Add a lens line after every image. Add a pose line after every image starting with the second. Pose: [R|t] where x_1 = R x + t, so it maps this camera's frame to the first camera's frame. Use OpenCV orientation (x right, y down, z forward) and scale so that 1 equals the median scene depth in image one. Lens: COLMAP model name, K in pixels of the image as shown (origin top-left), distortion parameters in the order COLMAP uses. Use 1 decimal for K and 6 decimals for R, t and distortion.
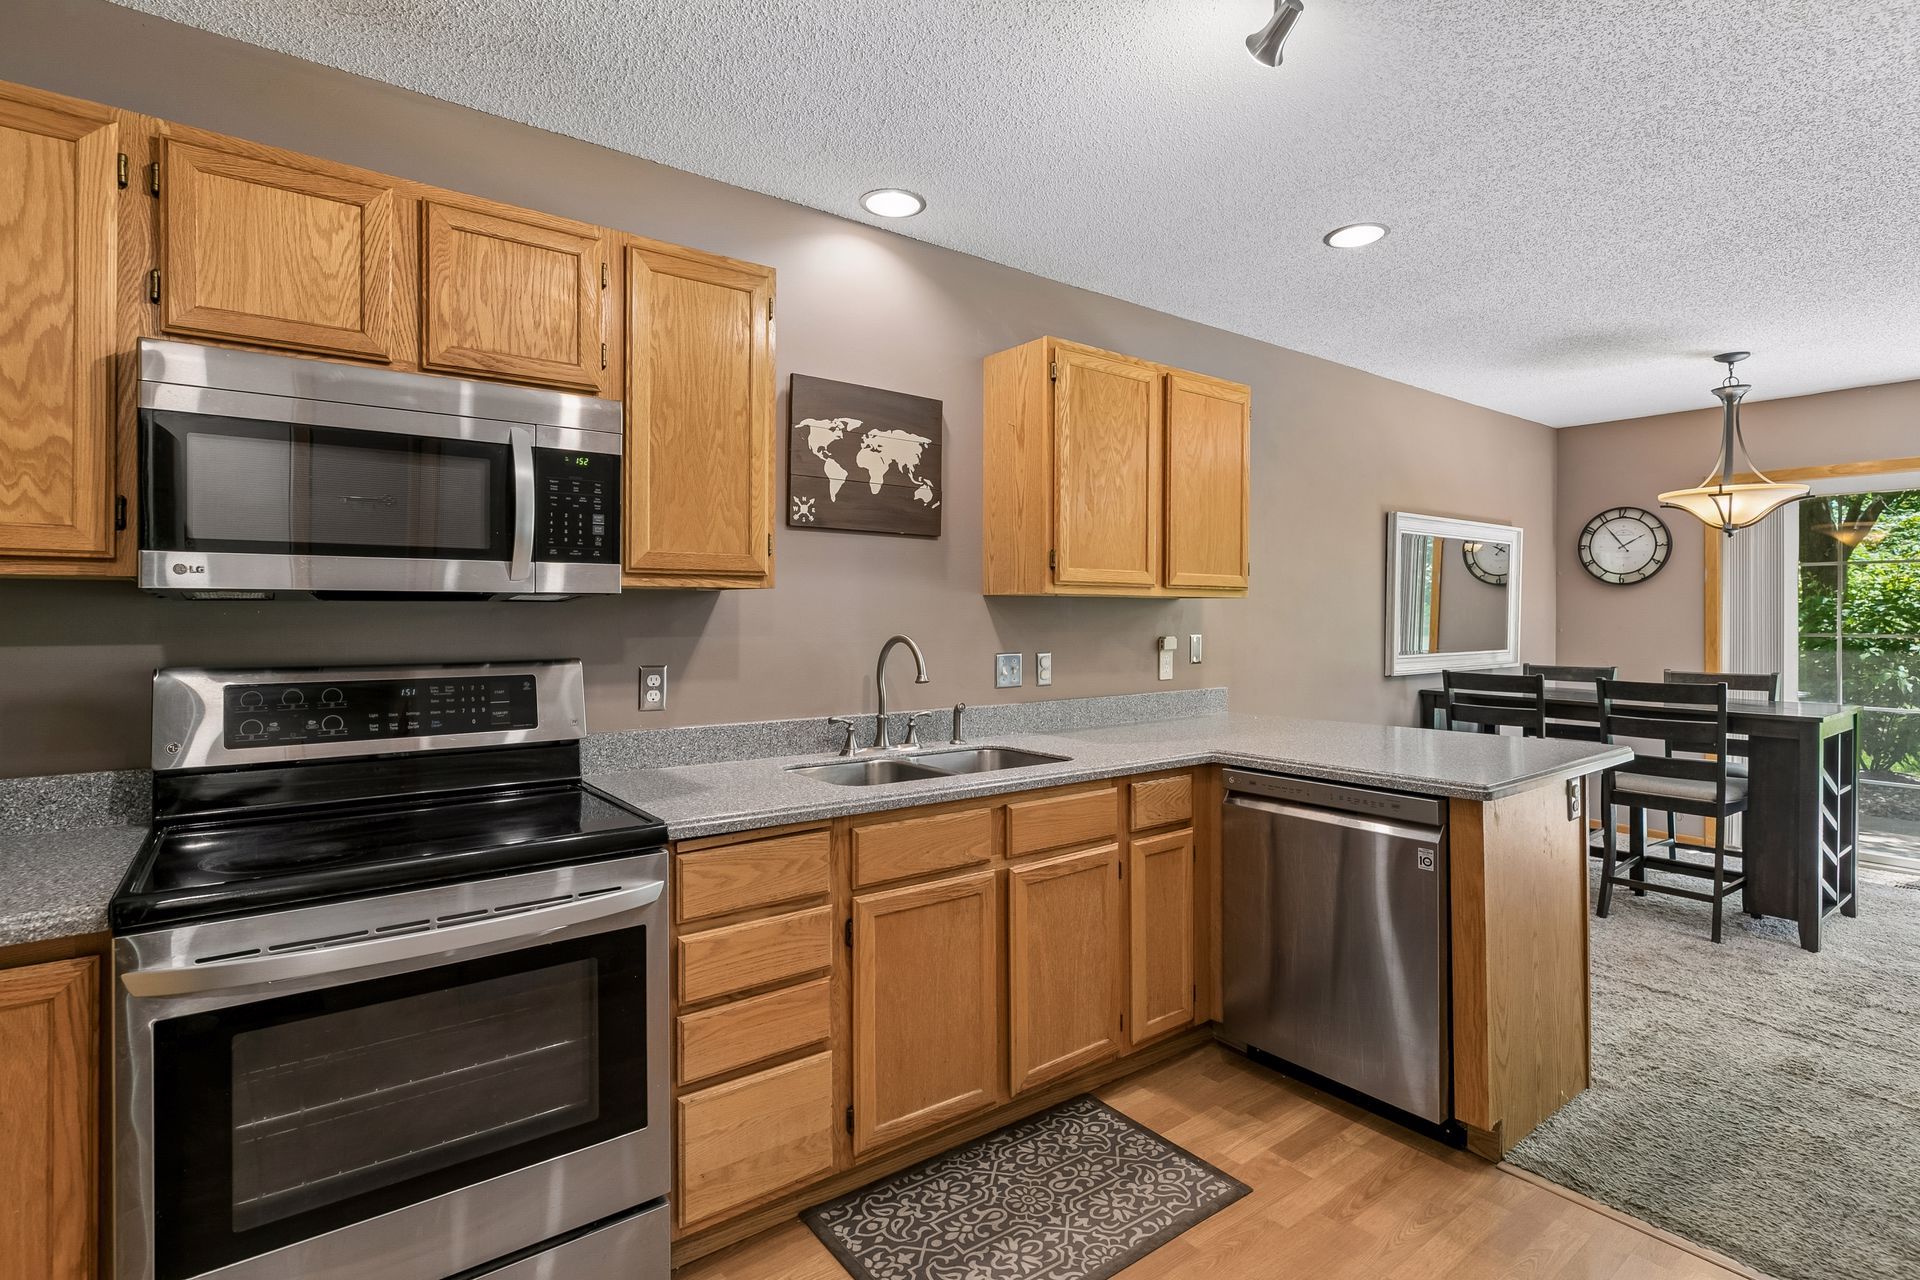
lens RADIAL K [[927.4, 0, 963.1], [0, 927.4, 617.4], [0, 0, 1]] dist [-0.006744, -0.000240]
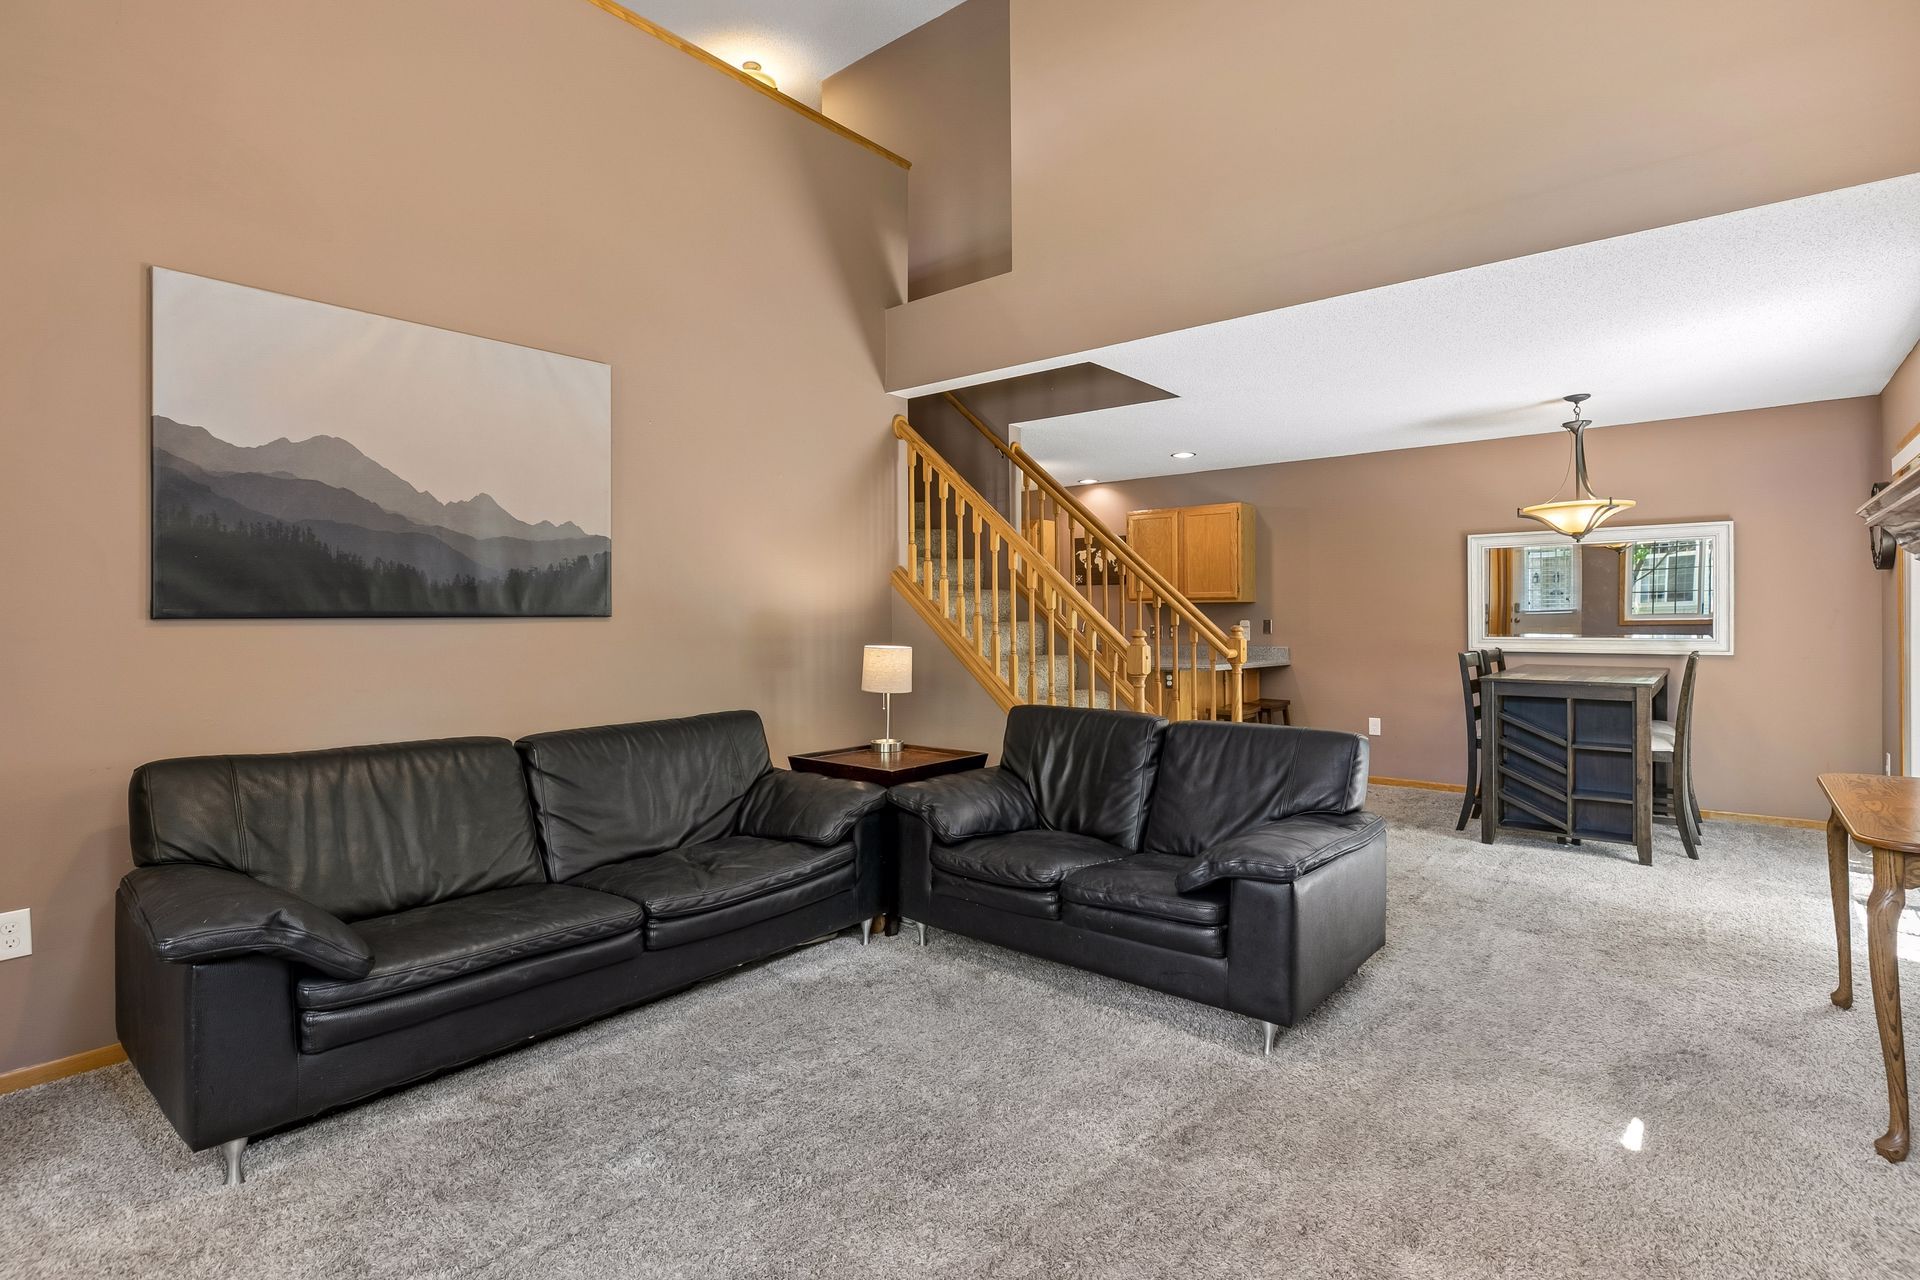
lens RADIAL K [[927.4, 0, 963.1], [0, 927.4, 617.4], [0, 0, 1]] dist [-0.006744, -0.000240]
pose [[0.225797, -0.002754, -0.974171, 2.834516], [0.000794, 0.999996, -0.002643, 0.025350], [0.974174, -0.000177, 0.225798, -0.129792]]
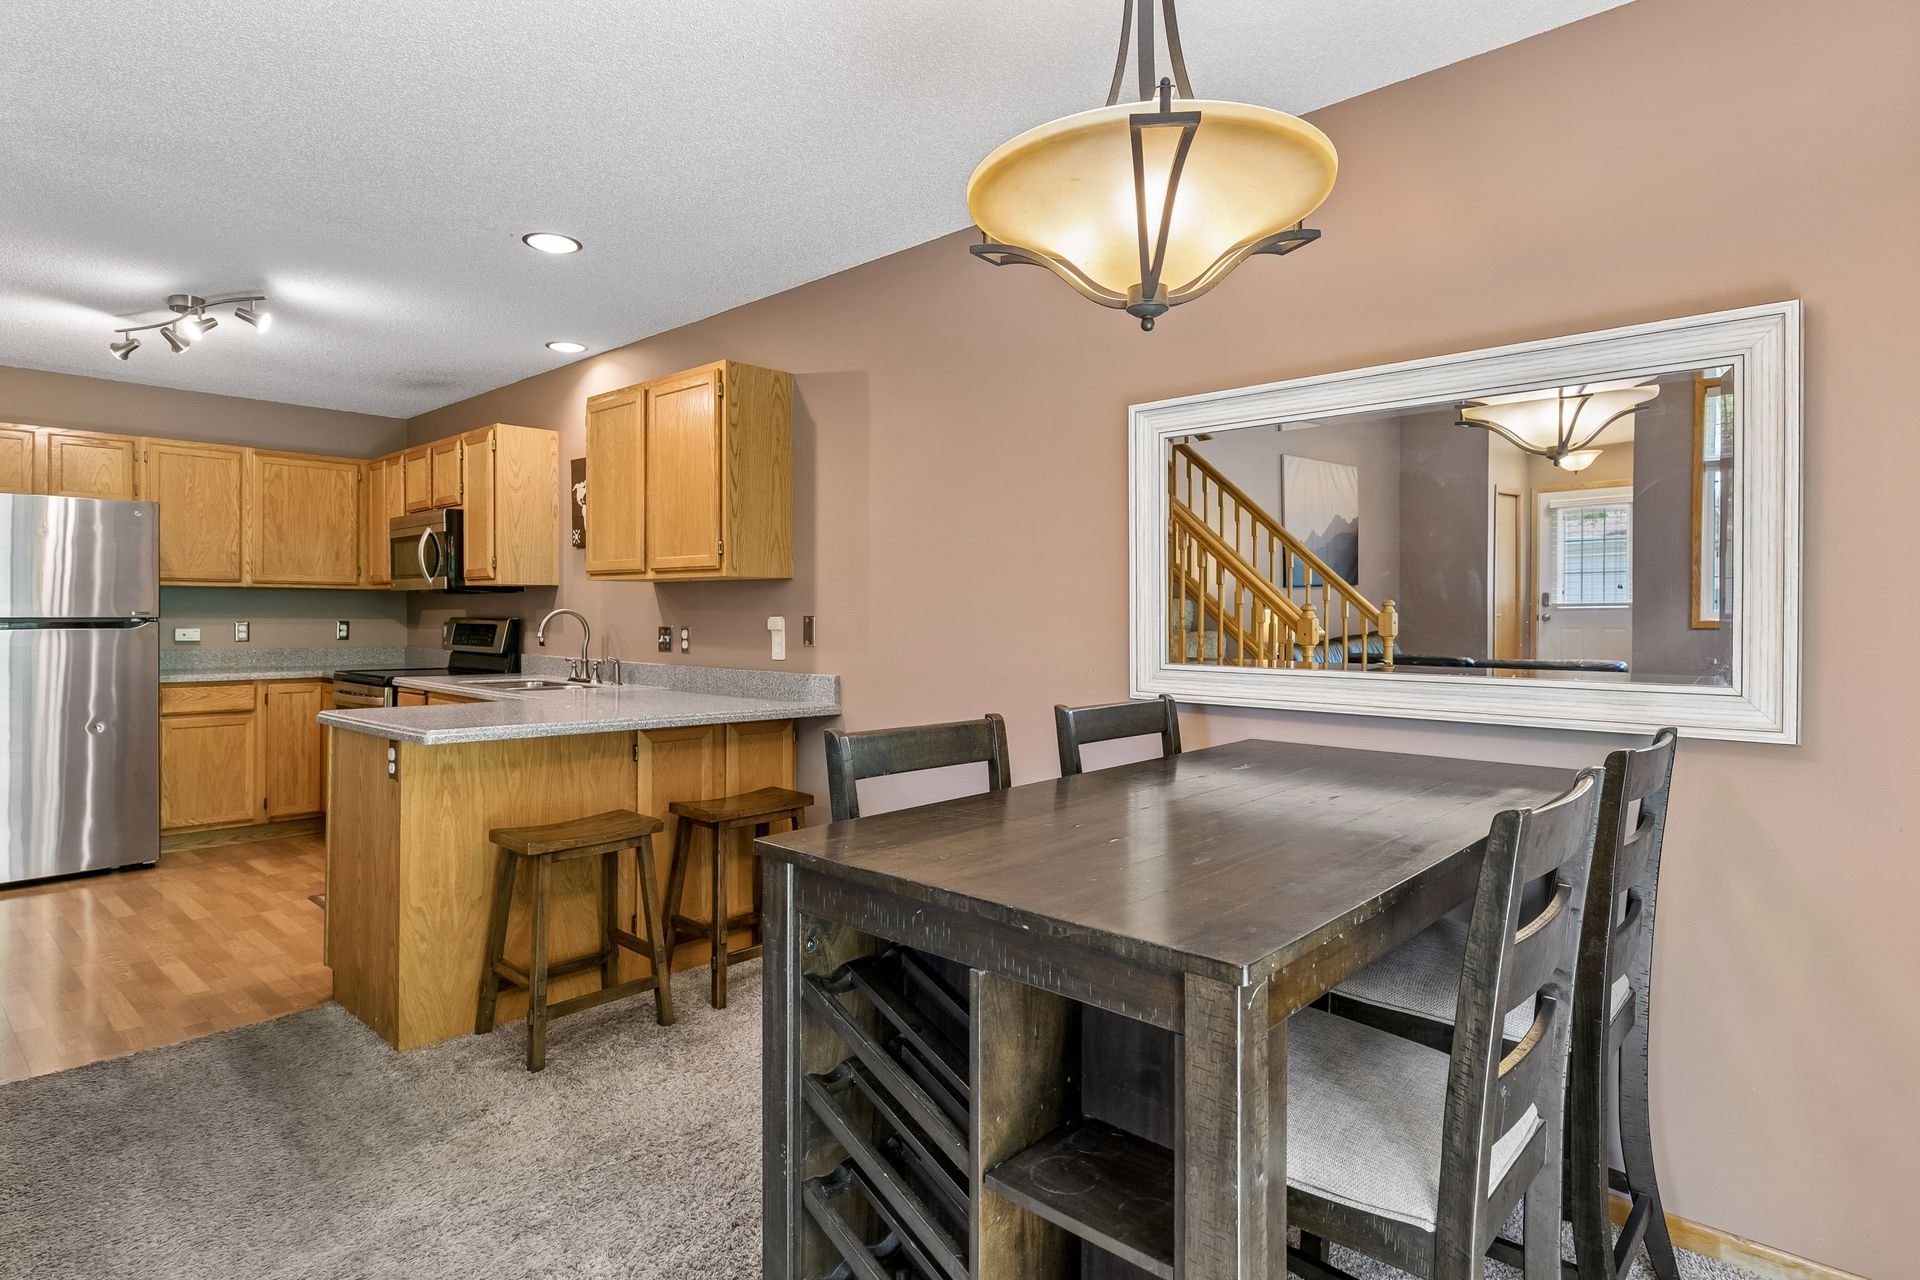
lens RADIAL K [[1031.9, 0, 960.6], [0, 1031.9, 616.5], [0, 0, 1]] dist [0.000337, -0.000589]
pose [[0.174038, 0.004403, -0.984729, 1.802543], [-0.006044, 0.999976, 0.003403, 0.020690], [0.984720, 0.005360, 0.174060, 1.335380]]
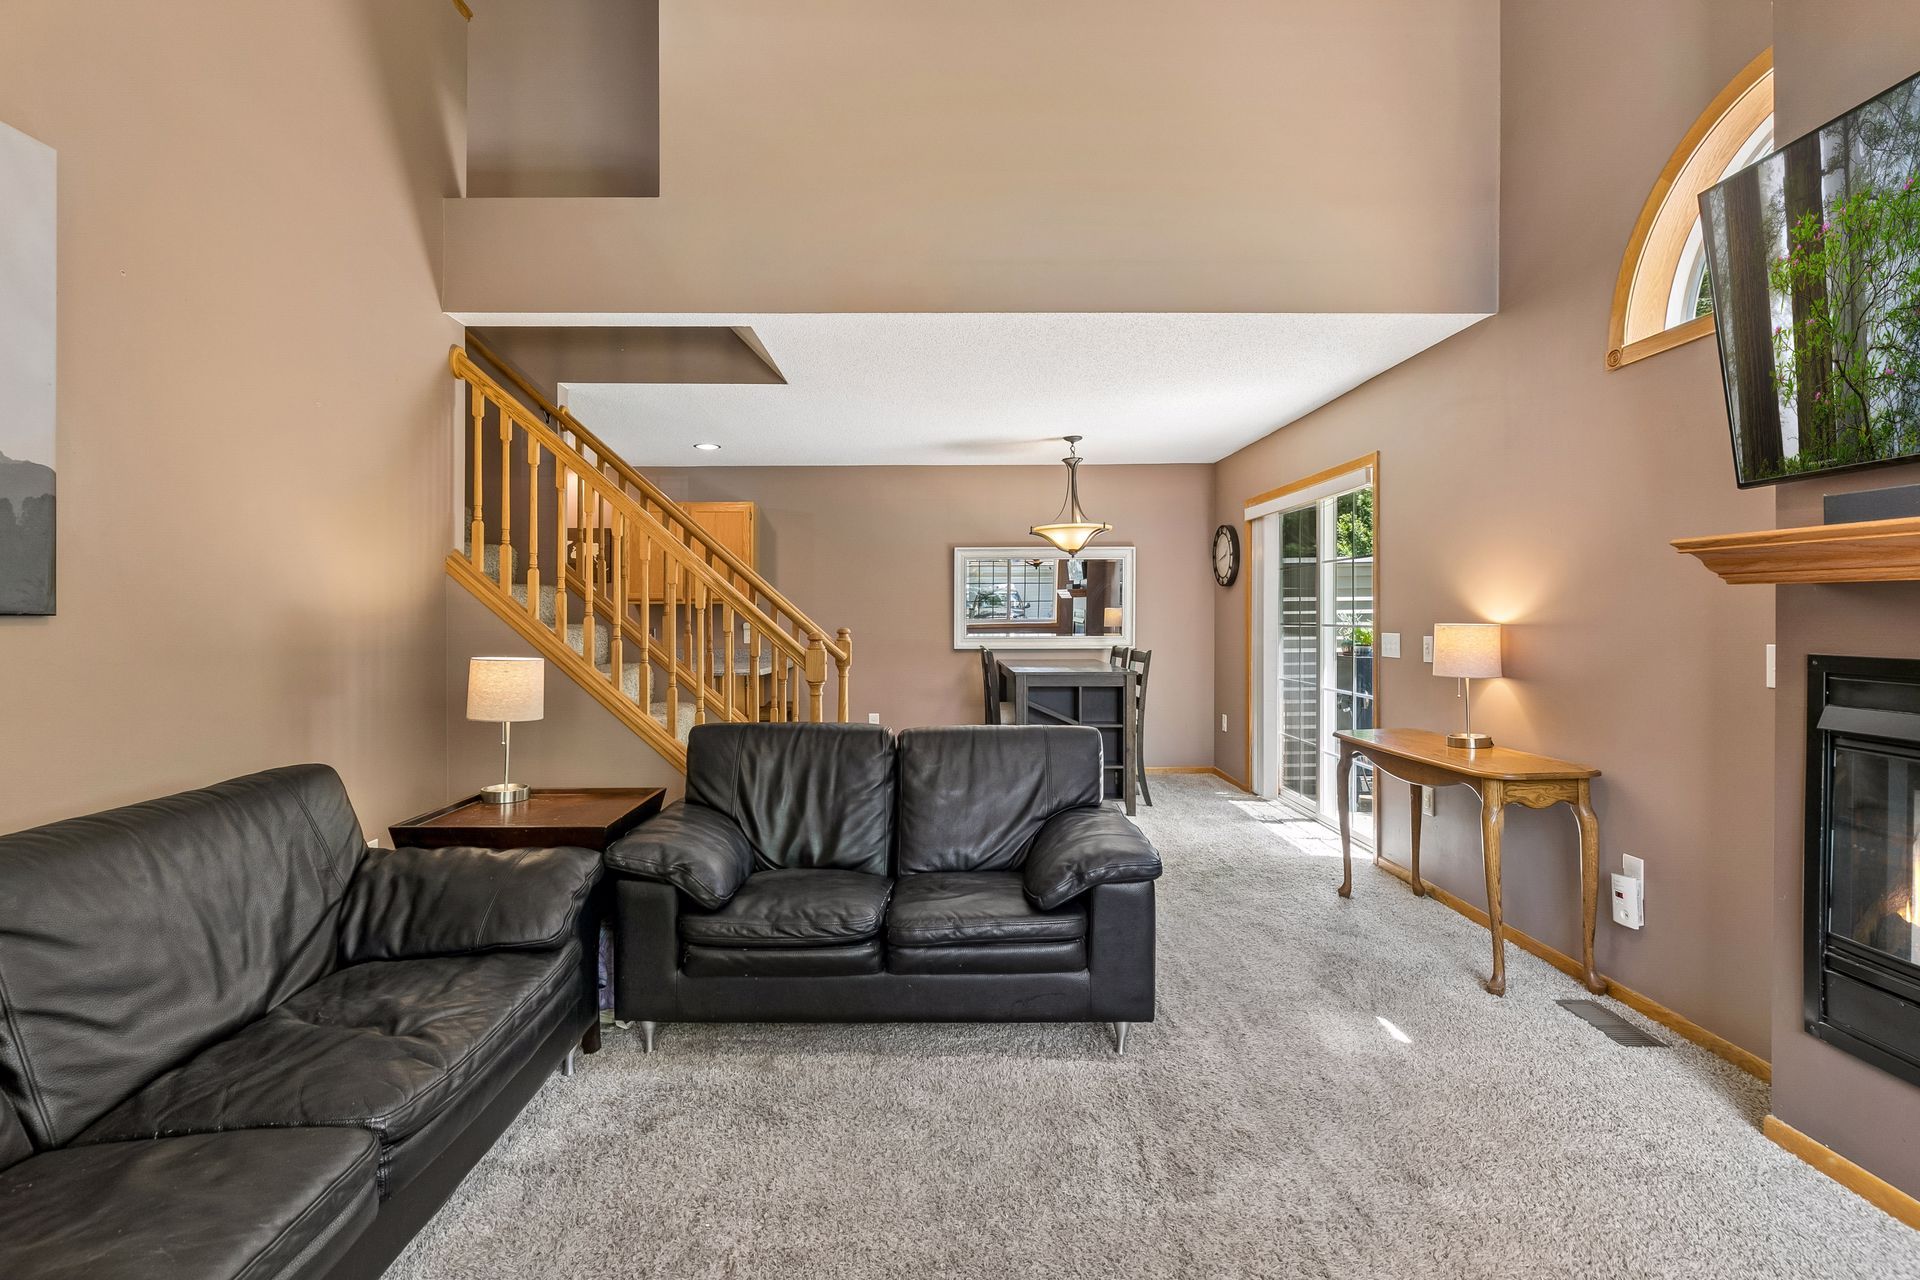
lens RADIAL K [[912.4, 0, 932.1], [0, 912.4, 617.3], [0, 0, 1]] dist [-0.001240, -0.000551]
pose [[0.797470, -0.004695, -0.603340, 2.362607], [0.002351, 0.999986, -0.004674, 0.026341], [0.603354, 0.002309, 0.797470, -0.497979]]
